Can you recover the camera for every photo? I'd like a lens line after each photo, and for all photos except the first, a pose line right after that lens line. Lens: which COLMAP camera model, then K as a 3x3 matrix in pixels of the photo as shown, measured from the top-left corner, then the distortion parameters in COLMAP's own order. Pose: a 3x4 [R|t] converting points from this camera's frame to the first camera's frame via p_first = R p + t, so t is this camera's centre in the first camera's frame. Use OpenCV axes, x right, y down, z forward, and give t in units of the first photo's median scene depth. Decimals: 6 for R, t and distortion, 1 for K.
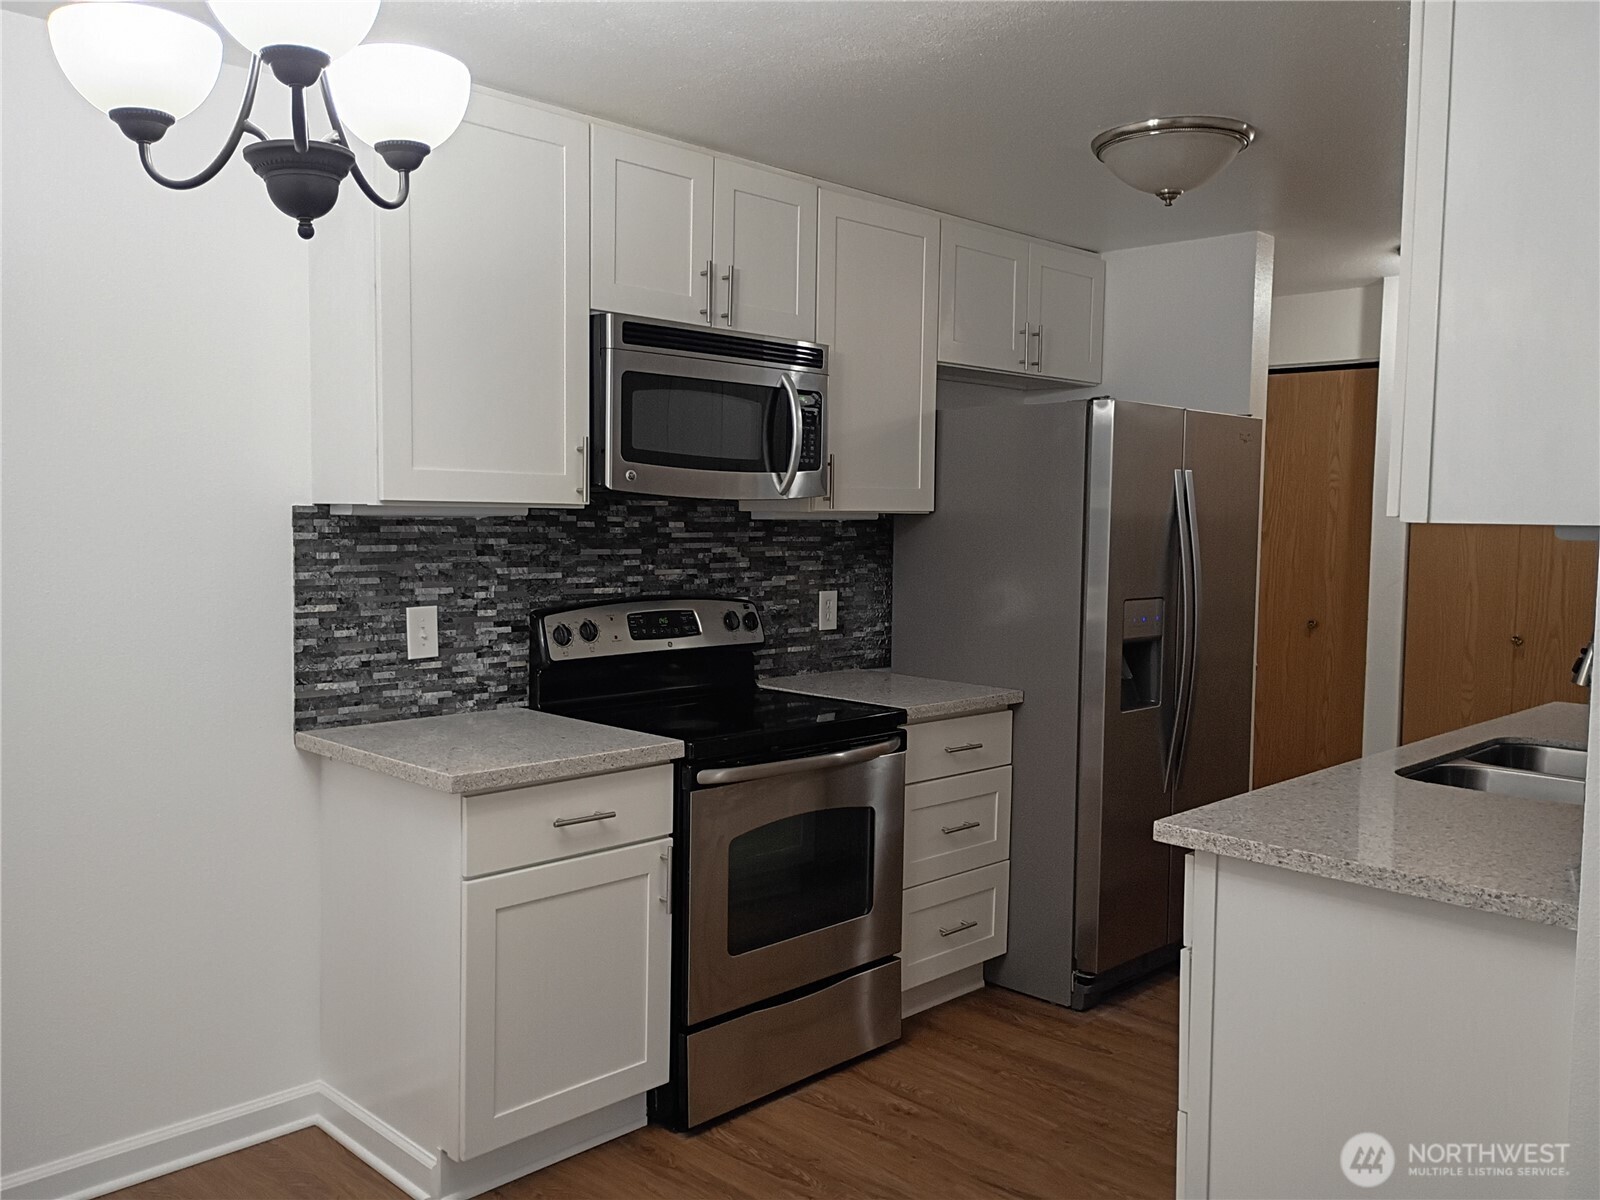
lens RADIAL K [[1327.4, 0, 805.2], [0, 1327.4, 600.1], [0, 0, 1]] dist [0.049920, -0.025116]
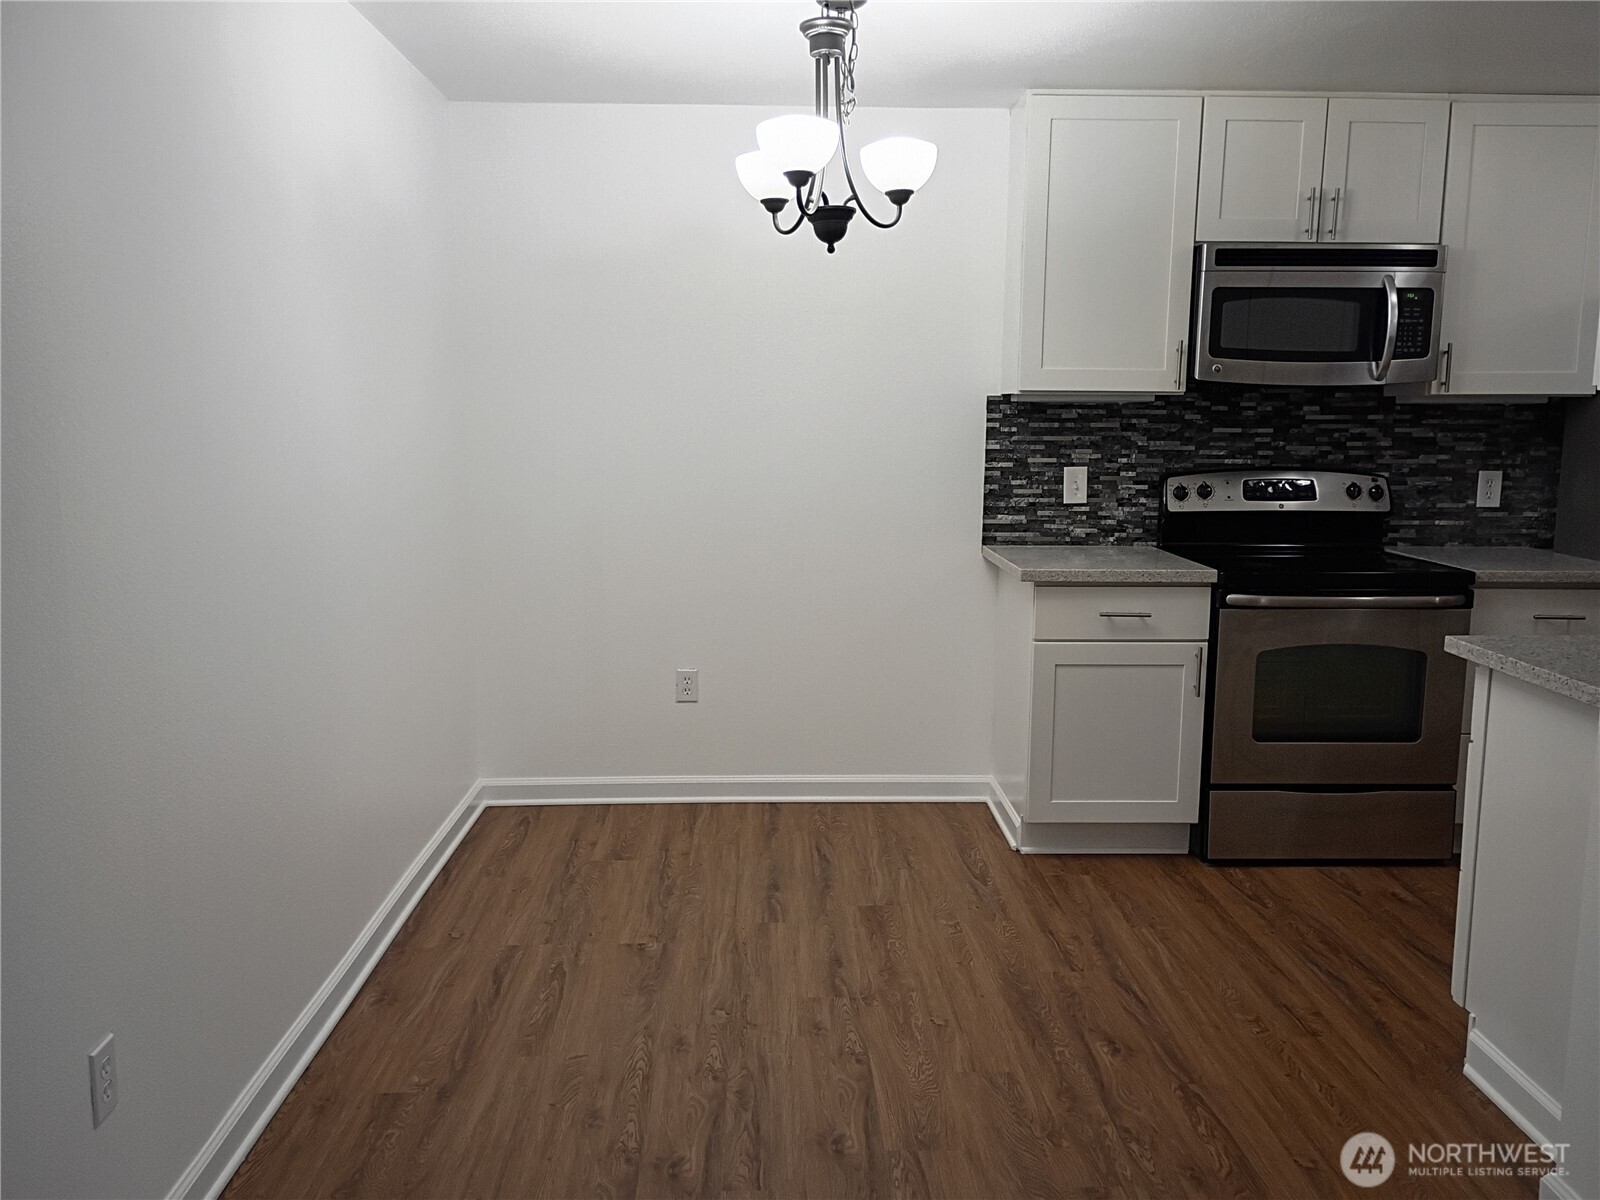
lens RADIAL K [[1327.4, 0, 799.7], [0, 1327.4, 598.7], [0, 0, 1]] dist [0.049920, -0.025116]
pose [[0.723506, 0.092107, -0.684146, 0.488033], [-0.043706, 0.995182, 0.087761, 0.033549], [0.688933, -0.033594, 0.724046, -0.234589]]
